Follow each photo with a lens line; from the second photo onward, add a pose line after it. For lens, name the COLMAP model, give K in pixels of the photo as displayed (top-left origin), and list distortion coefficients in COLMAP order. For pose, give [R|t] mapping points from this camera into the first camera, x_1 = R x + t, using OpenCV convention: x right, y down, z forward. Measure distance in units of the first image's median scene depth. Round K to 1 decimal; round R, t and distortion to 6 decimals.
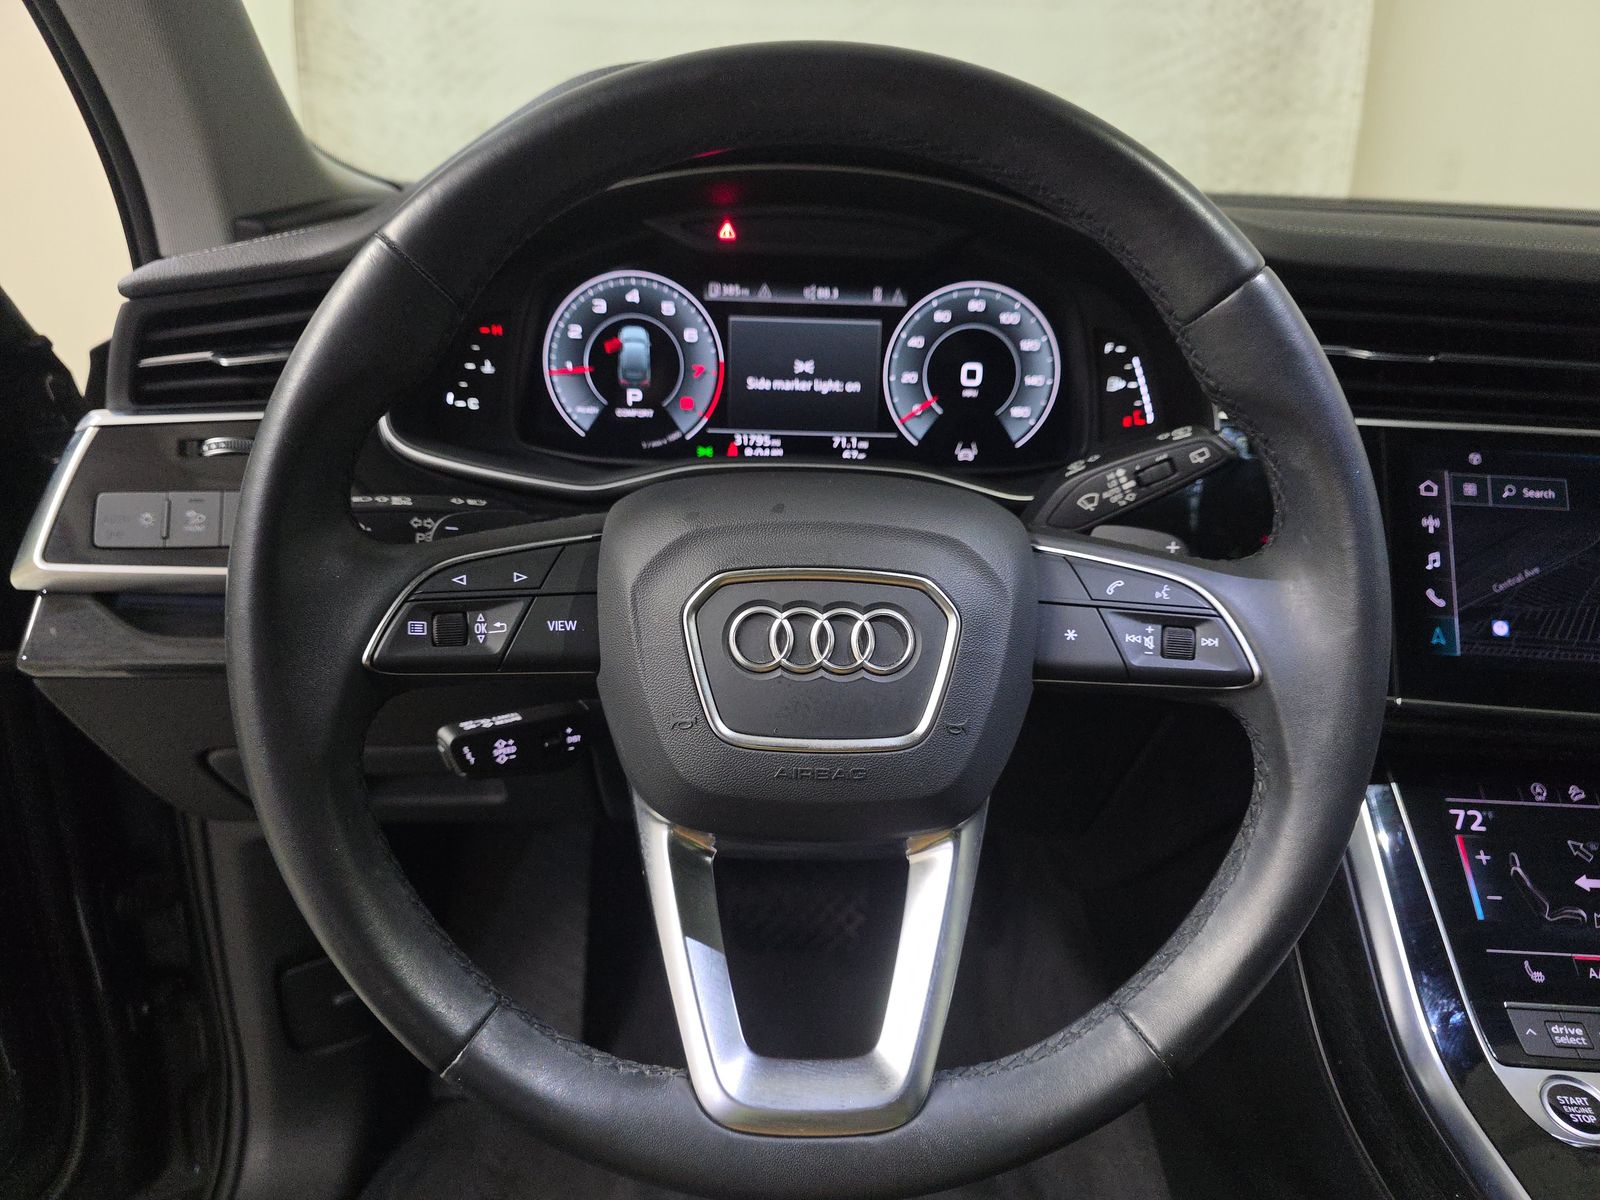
lens RADIAL K [[1104.0, 0, 800.0], [0, 1104.0, 600.0], [0, 0, 1]] dist [-0.003510, -0.001432]
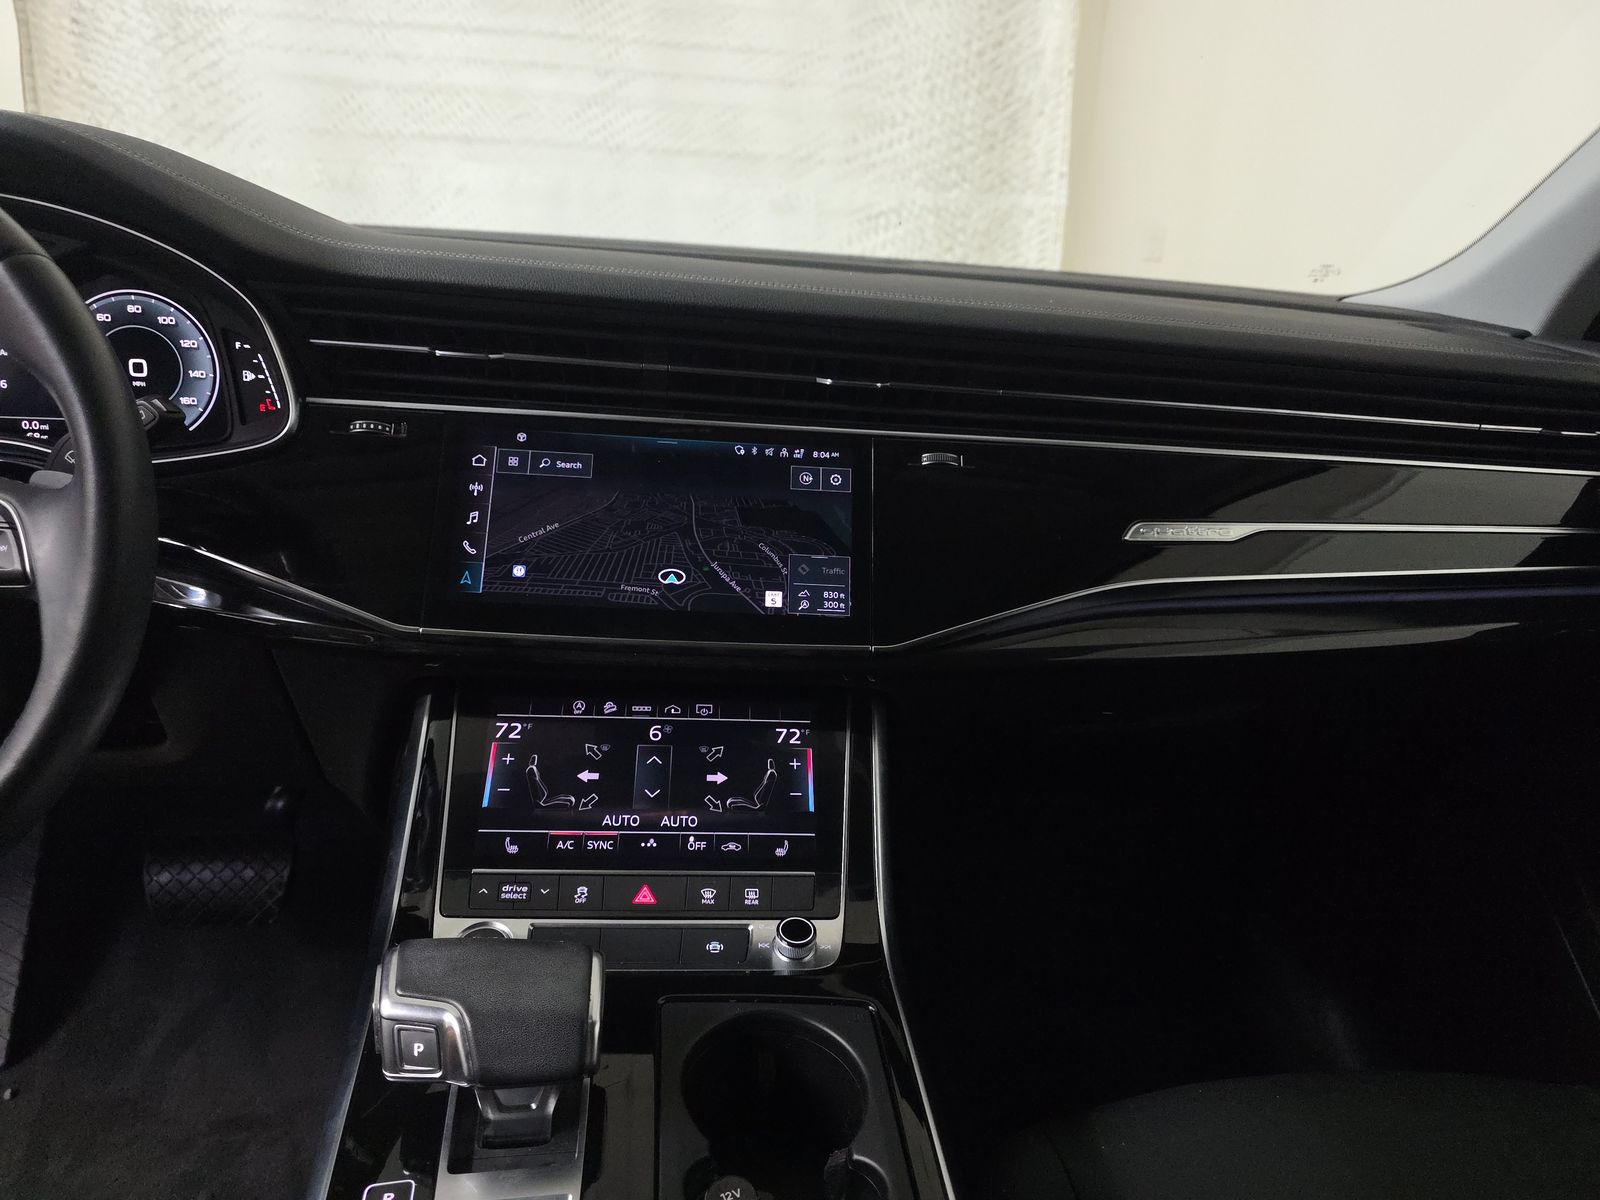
lens RADIAL K [[1078.0, 0, 800.0], [0, 1078.0, 600.0], [0, 0, 1]] dist [0.050602, -0.055935]
pose [[0.993675, -0.009962, 0.111847, 0.735897], [0.015497, 0.998692, -0.048731, 0.110504], [-0.111216, 0.050157, 0.992530, -0.214302]]
